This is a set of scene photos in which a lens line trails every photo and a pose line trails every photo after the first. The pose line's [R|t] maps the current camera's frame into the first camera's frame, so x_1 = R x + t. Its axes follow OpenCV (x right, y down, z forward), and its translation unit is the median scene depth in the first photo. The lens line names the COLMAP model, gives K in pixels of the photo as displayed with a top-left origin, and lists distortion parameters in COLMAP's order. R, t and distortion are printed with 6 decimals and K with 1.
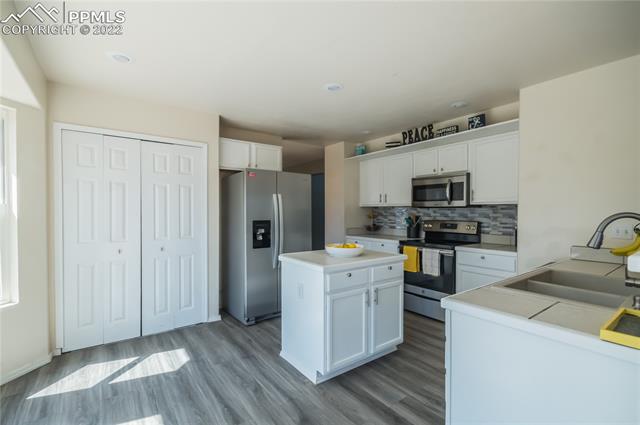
lens RADIAL K [[288.1, 0, 317.4], [0, 288.1, 213.9], [0, 0, 1]] dist [0.001771, 0.000146]
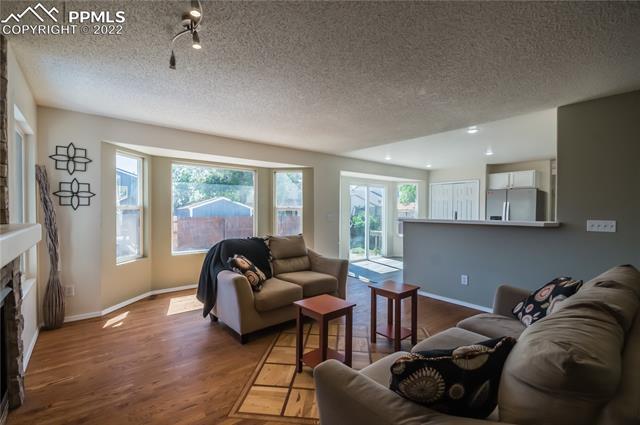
lens RADIAL K [[288.1, 0, 317.4], [0, 288.1, 213.9], [0, 0, 1]] dist [0.001771, 0.000146]
pose [[0.052400, 0.010709, -0.998569, 1.569326], [-0.013380, 0.999860, 0.010021, 0.004864], [0.998537, 0.012836, 0.052536, -0.281519]]
